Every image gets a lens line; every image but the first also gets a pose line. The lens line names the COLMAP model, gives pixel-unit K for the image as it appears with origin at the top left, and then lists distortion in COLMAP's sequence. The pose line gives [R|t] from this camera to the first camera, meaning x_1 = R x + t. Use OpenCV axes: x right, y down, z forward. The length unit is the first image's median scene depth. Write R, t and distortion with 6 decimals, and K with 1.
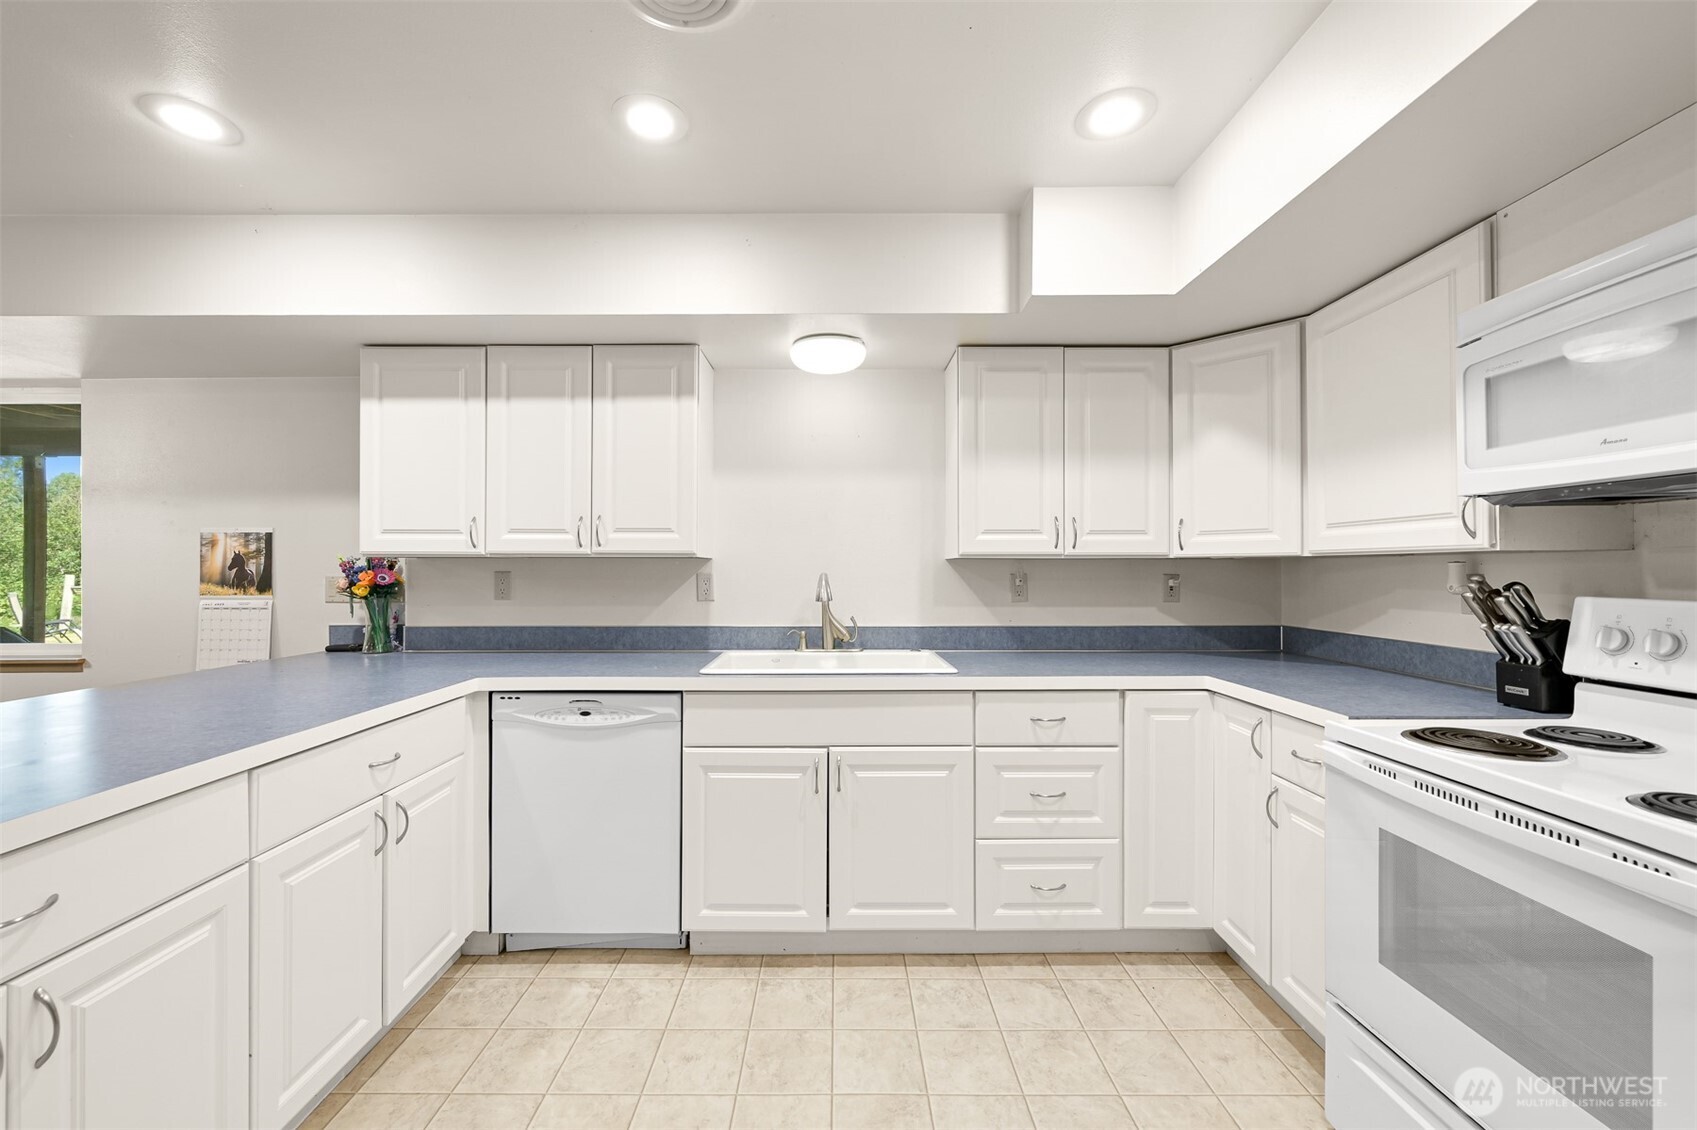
lens RADIAL K [[683.9, 0, 845.5], [0, 683.9, 565.5], [0, 0, 1]] dist [-0.000155, -0.000096]
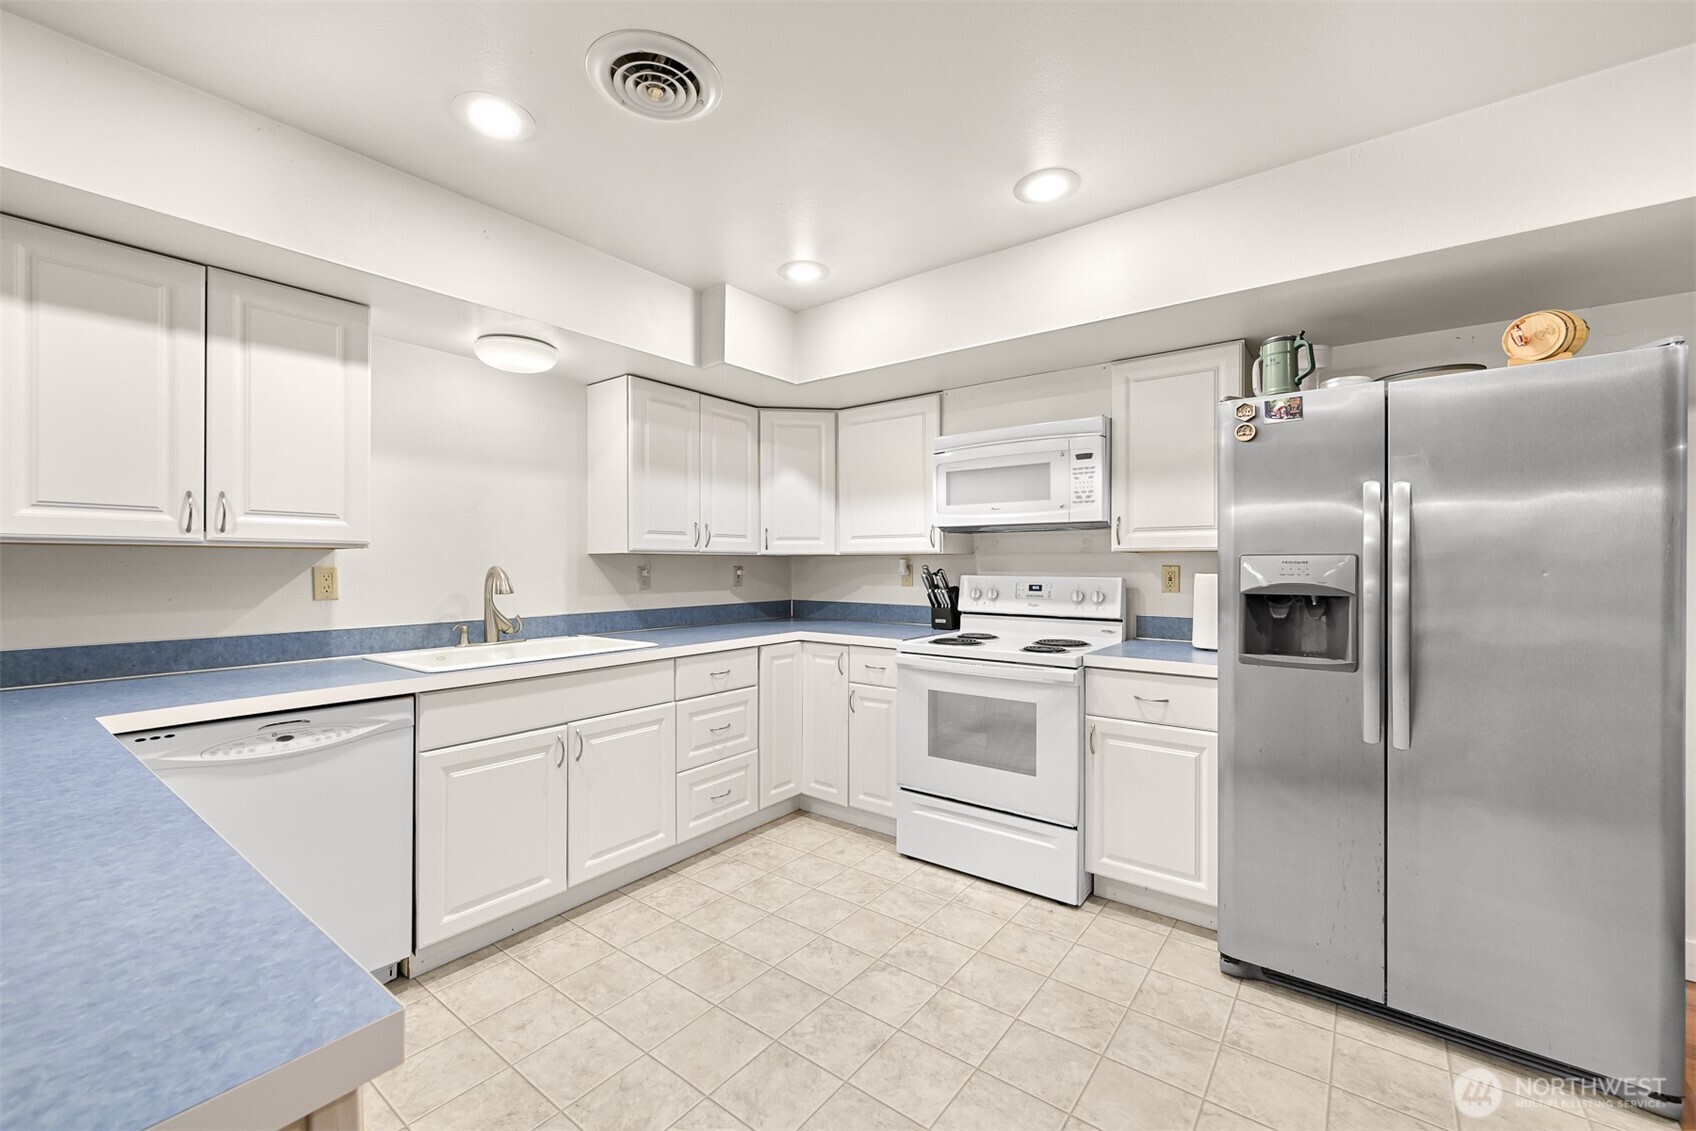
lens RADIAL K [[675.6, 0, 848.0], [0, 675.6, 565.5], [0, 0, 1]] dist [-0.000773, -0.000007]
pose [[0.612349, -0.002140, 0.790584, -0.604747], [-0.004198, 0.999973, 0.005958, 0.002262], [-0.790576, -0.006967, 0.612324, -0.024177]]
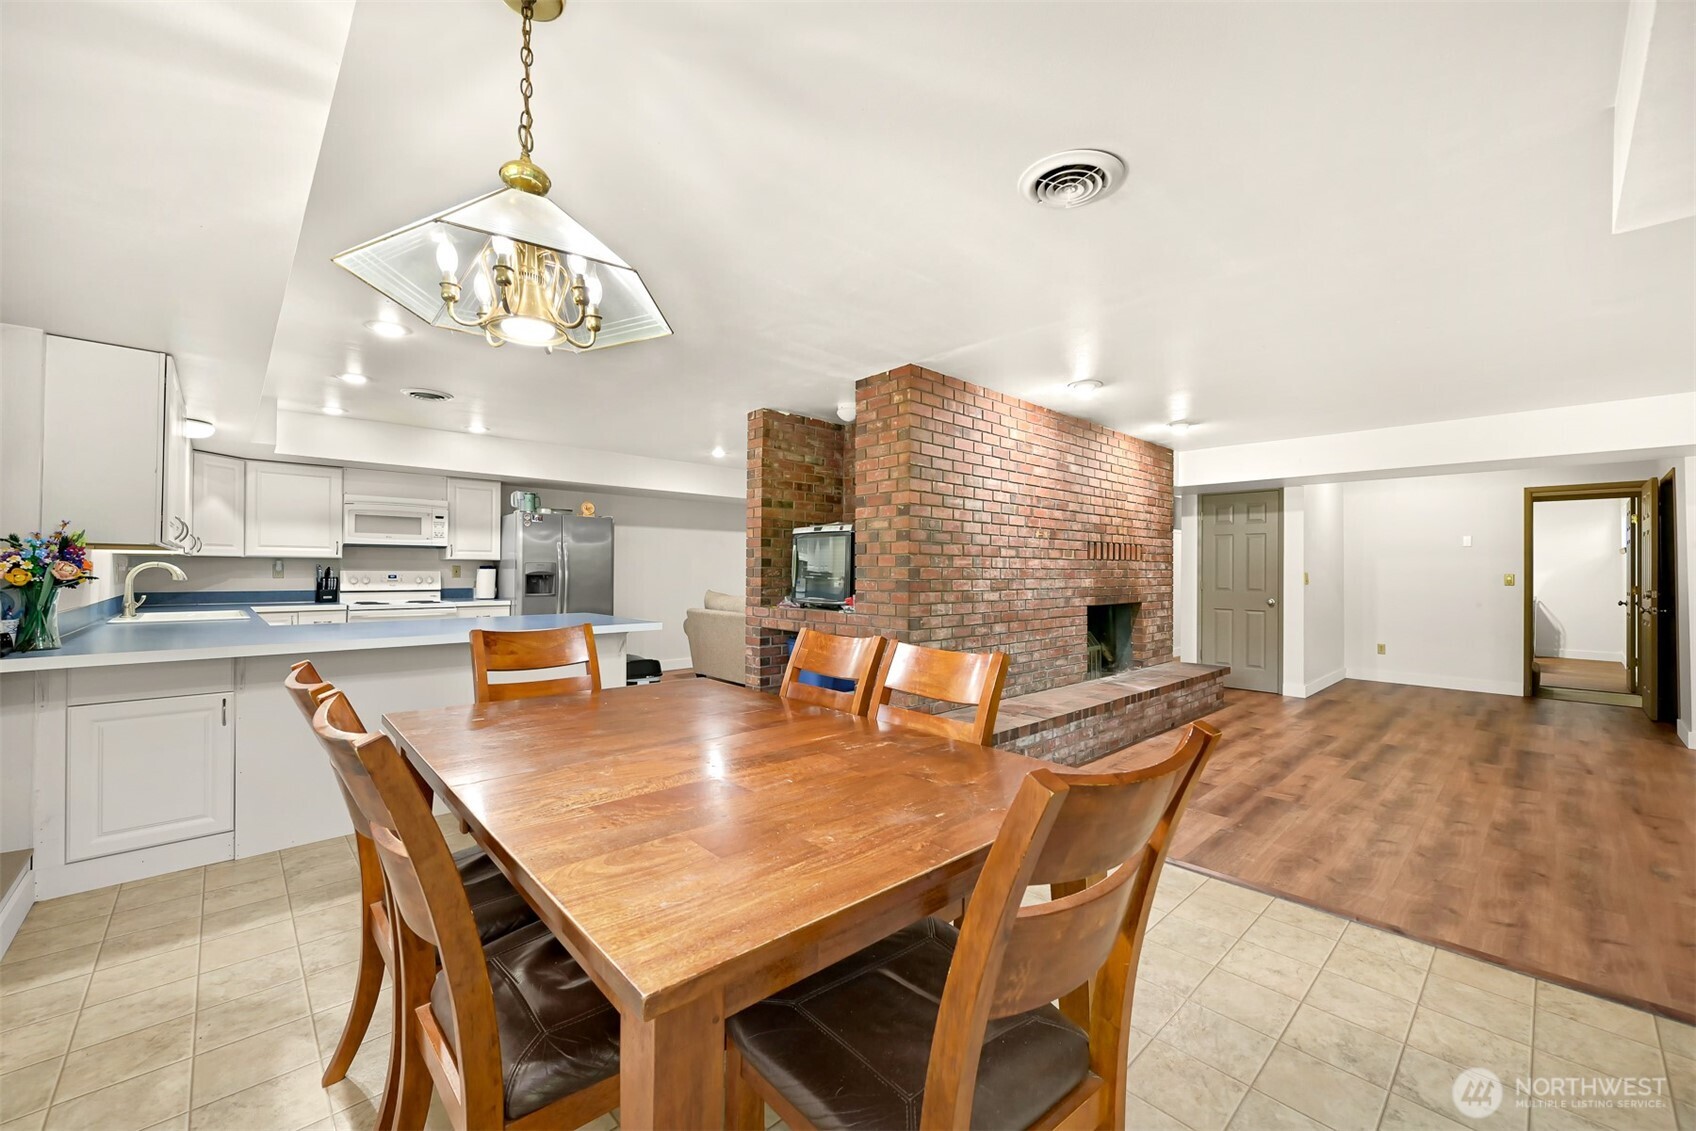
lens RADIAL K [[689.8, 0, 860.8], [0, 689.8, 561.7], [0, 0, 1]] dist [-0.000365, -0.000102]
pose [[-0.699232, 0.005035, 0.714878, -2.614611], [-0.008632, 0.999843, -0.015485, 0.021006], [-0.714843, -0.016998, -0.699078, 1.137257]]
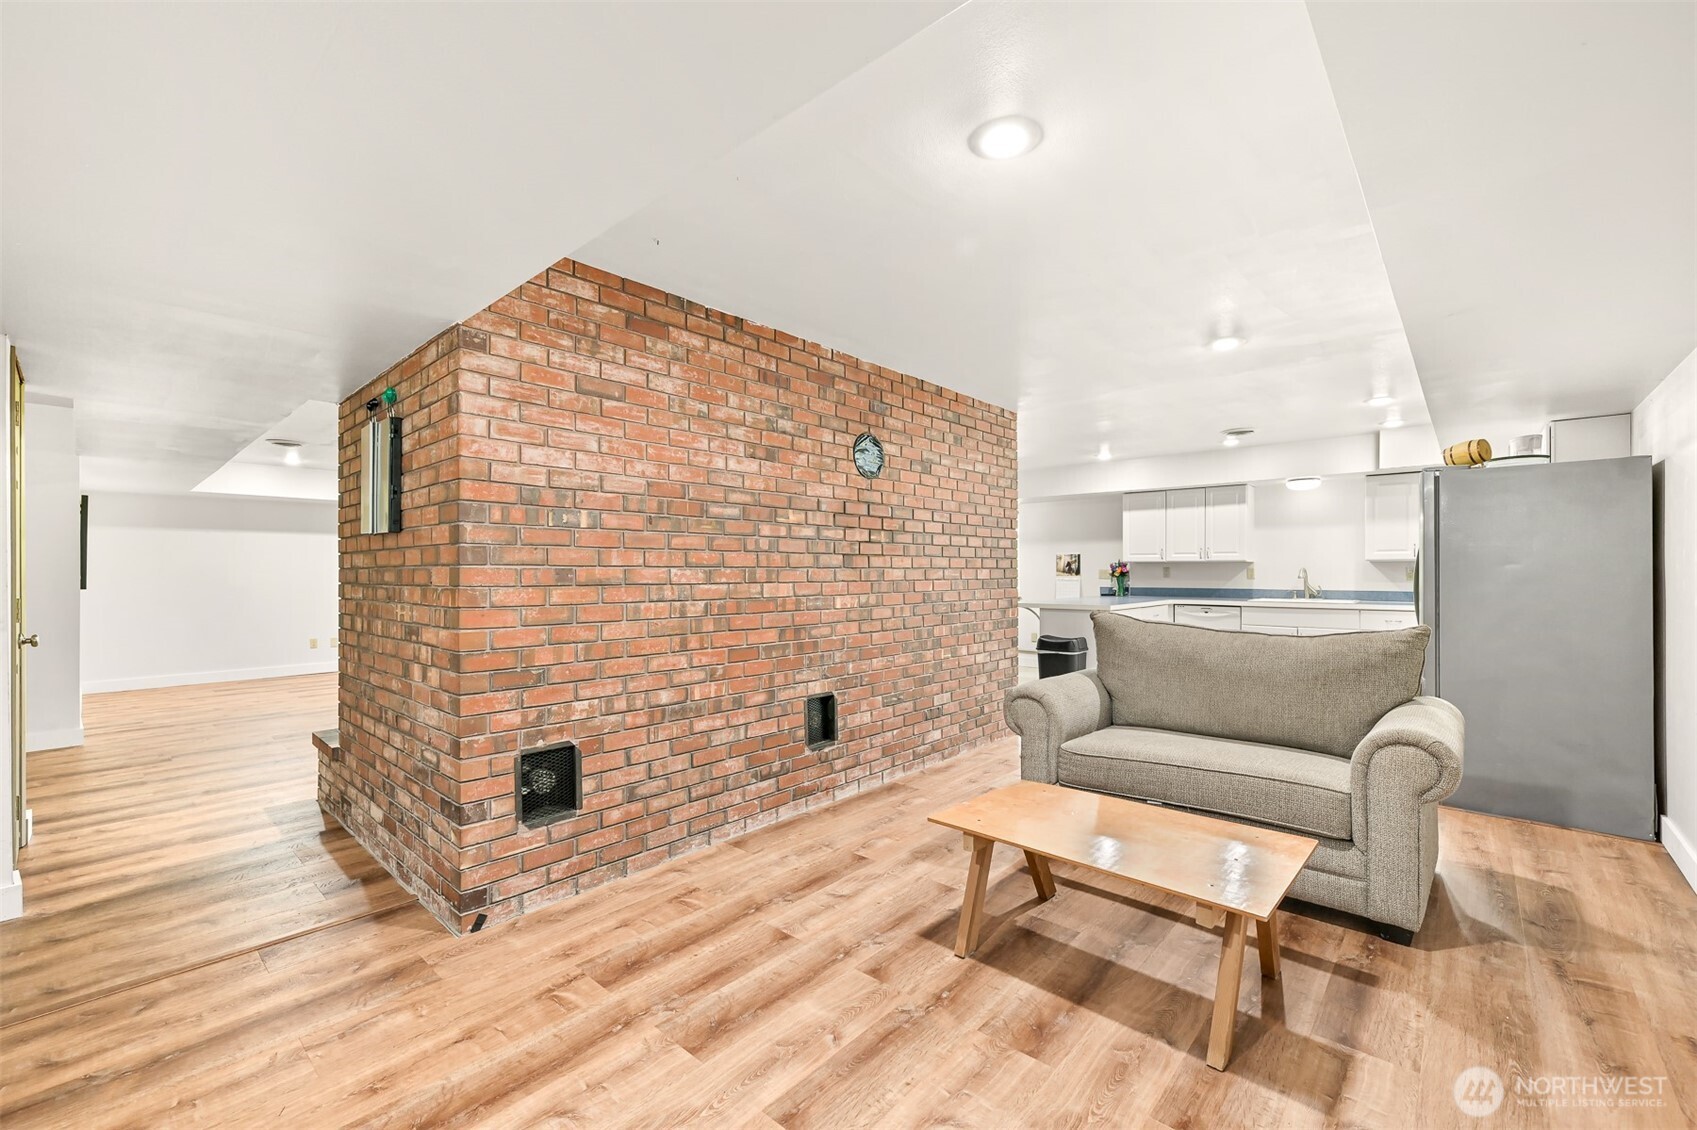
lens RADIAL K [[694.4, 0, 847.9], [0, 694.4, 565.5], [0, 0, 1]] dist [-0.000170, -0.000010]
pose [[0.738147, -0.003806, -0.674629, 0.551720], [0.003470, 0.999992, -0.001845, 0.001970], [0.674631, -0.000979, 0.738155, -2.459074]]
